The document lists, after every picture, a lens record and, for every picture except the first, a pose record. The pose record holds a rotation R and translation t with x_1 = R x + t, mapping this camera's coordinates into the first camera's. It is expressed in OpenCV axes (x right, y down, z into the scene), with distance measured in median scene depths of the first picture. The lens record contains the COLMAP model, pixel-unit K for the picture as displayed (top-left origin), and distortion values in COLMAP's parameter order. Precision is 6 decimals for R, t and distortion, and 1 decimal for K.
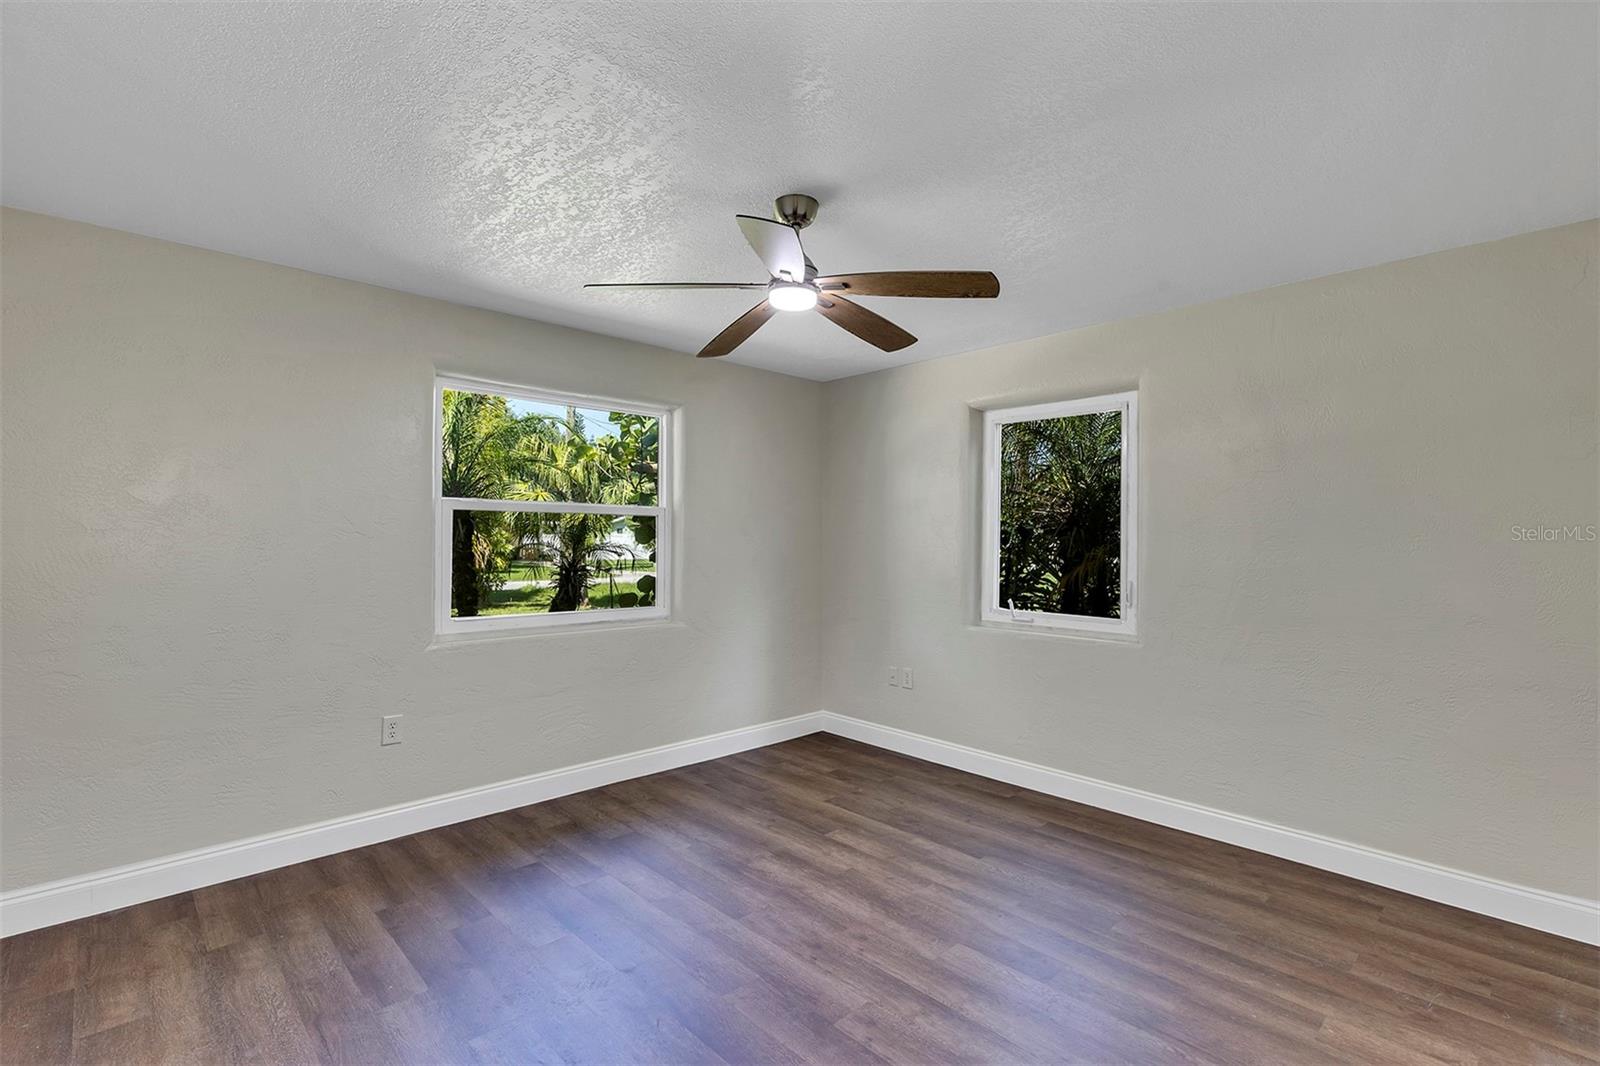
lens RADIAL K [[732.2, 0, 793.2], [0, 732.2, 536.6], [0, 0, 1]] dist [0.014126, -0.000677]
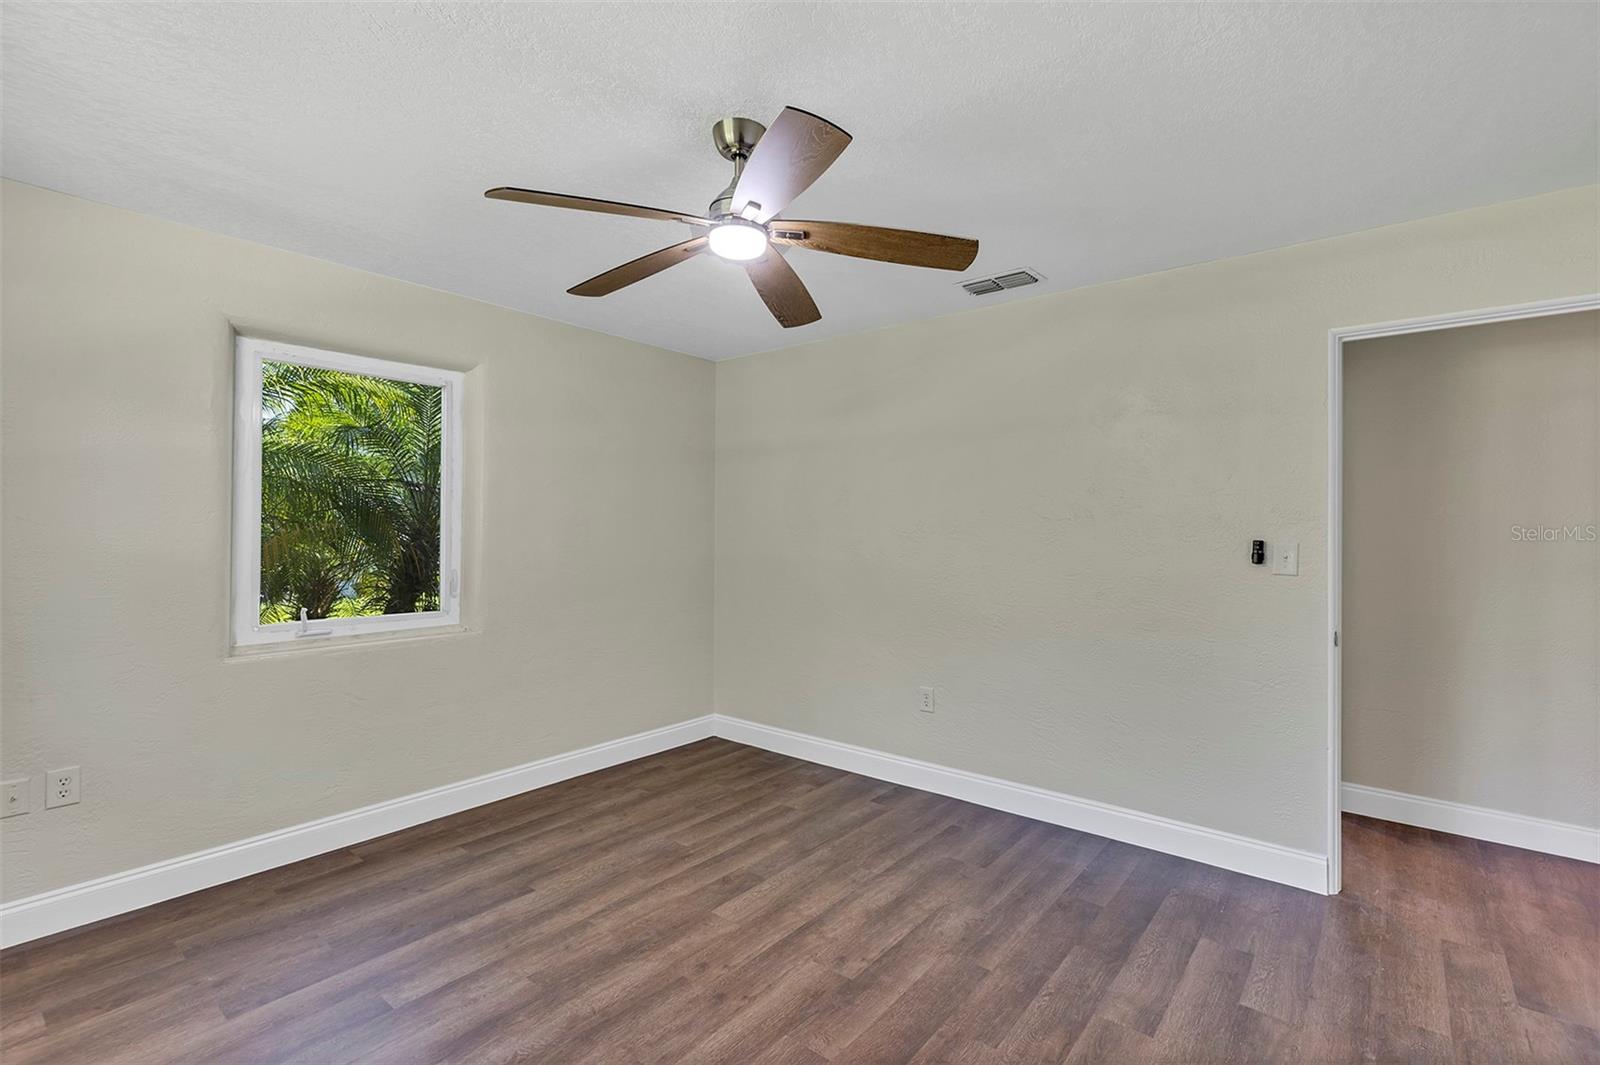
lens RADIAL K [[732.2, 0, 801.5], [0, 732.2, 527.6], [0, 0, 1]] dist [0.014126, -0.000677]
pose [[-0.132299, -0.001884, 0.991208, -0.667824], [-0.009090, 0.999958, 0.000687, 0.001456], [-0.991168, -0.008919, -0.132310, 0.814344]]
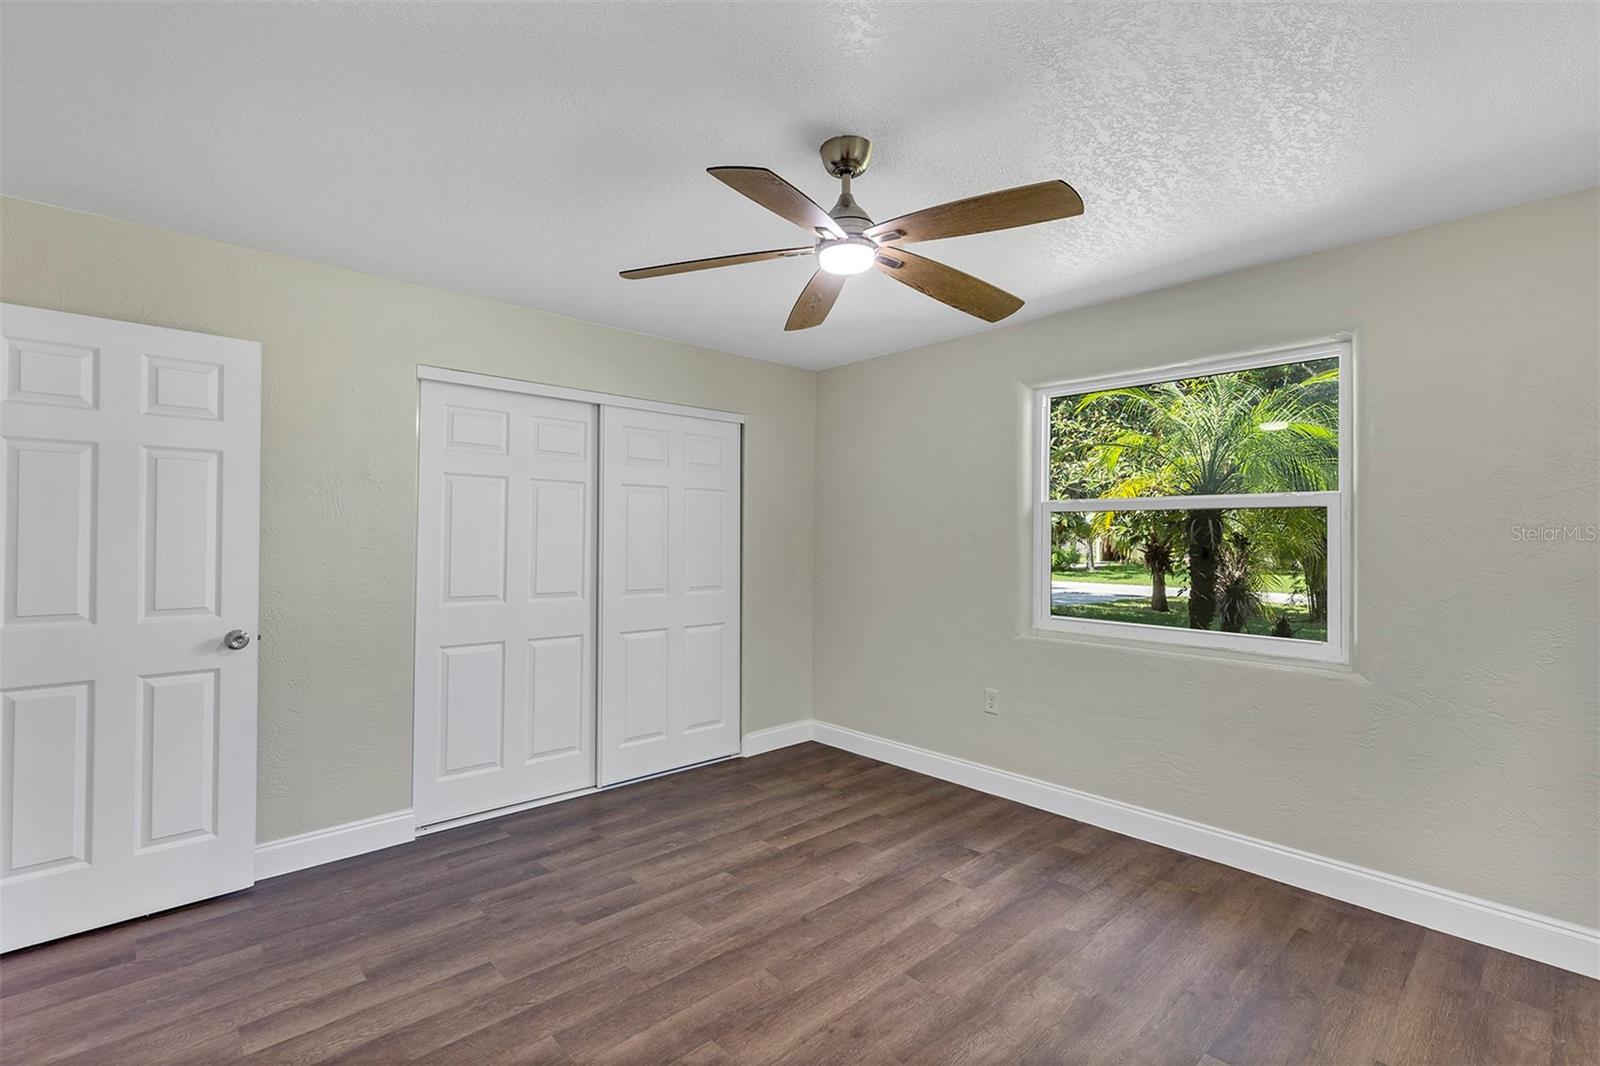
lens RADIAL K [[732.2, 0, 808.3], [0, 732.2, 534.5], [0, 0, 1]] dist [0.014126, -0.000677]
pose [[0.004580, -0.011137, -0.999927, 0.681124], [-0.005120, 0.999925, -0.011161, 0.008964], [0.999976, 0.005171, 0.004522, 0.745829]]
